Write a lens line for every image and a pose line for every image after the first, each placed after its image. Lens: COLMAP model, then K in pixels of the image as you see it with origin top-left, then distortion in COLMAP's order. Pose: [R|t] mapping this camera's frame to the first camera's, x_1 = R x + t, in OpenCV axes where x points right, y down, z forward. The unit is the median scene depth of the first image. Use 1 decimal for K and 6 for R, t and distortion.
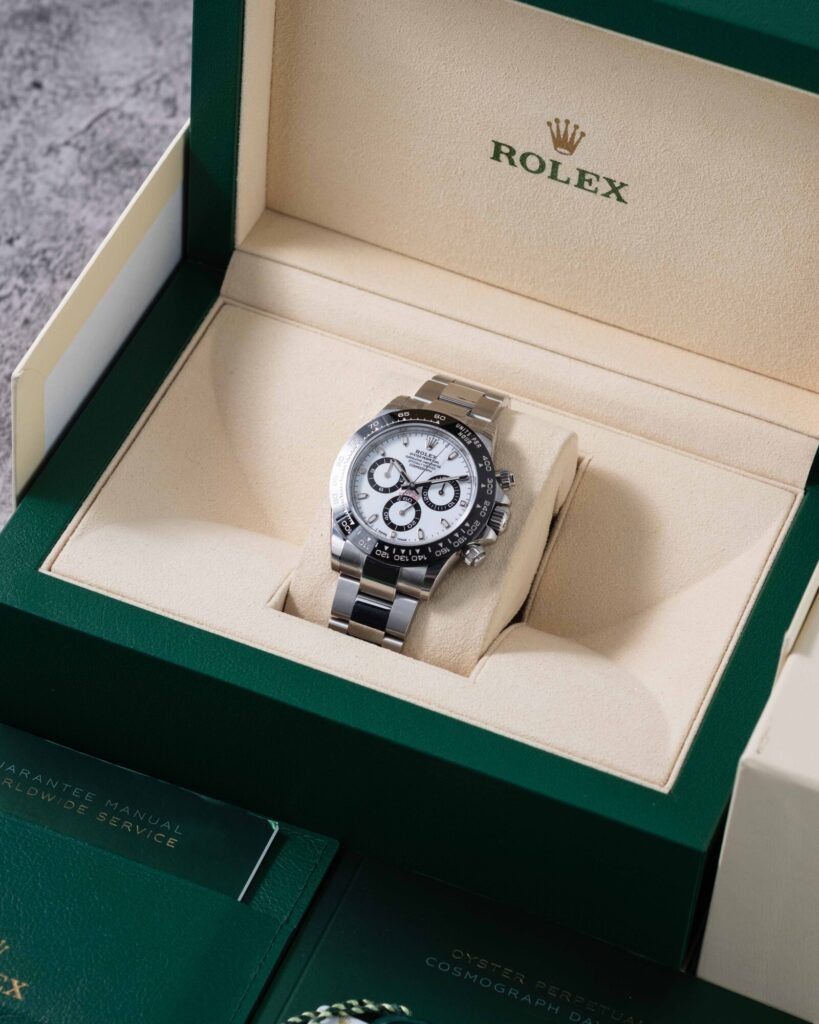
lens RADIAL K [[3762.9, 0, 409.5], [0, 3762.9, 512.0], [0, 0, 1]] dist [0.264153, -1.183588]
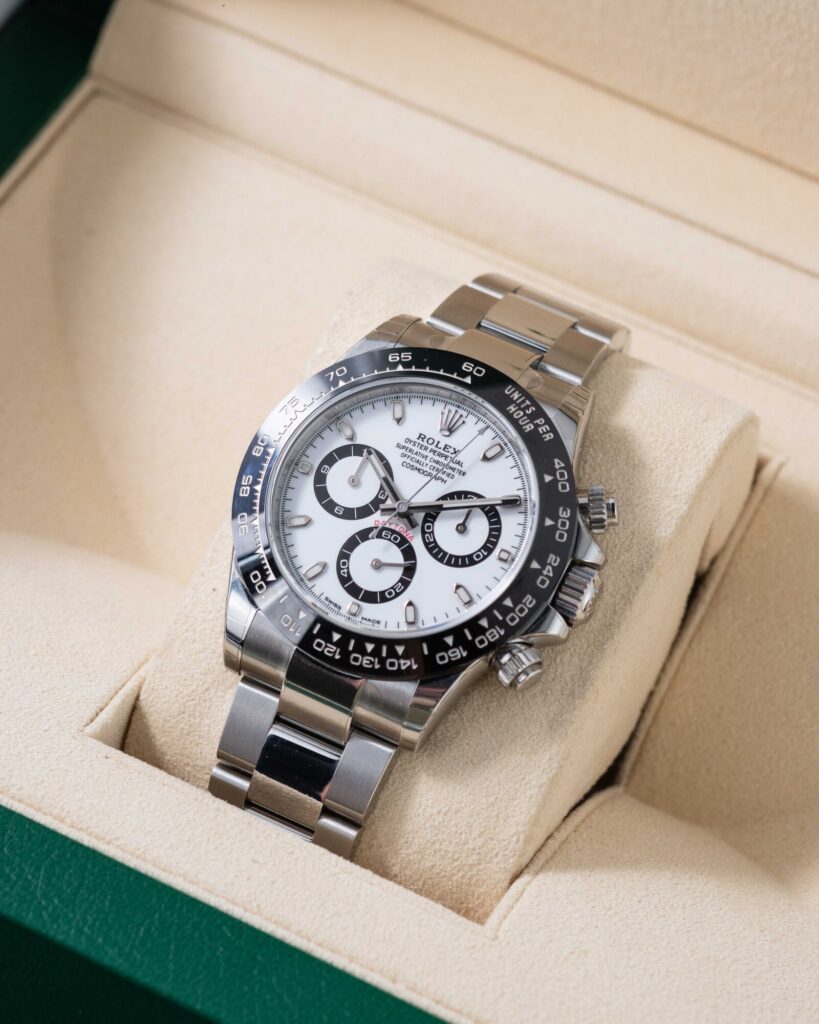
lens RADIAL K [[3762.9, 0, 409.5], [0, 3762.9, 512.0], [0, 0, 1]] dist [0.264153, -1.183588]
pose [[0.995132, 0.080876, -0.056319, 0.028652], [-0.076839, 0.994548, 0.070505, -0.040511], [0.061715, -0.065834, 0.995920, 0.520226]]
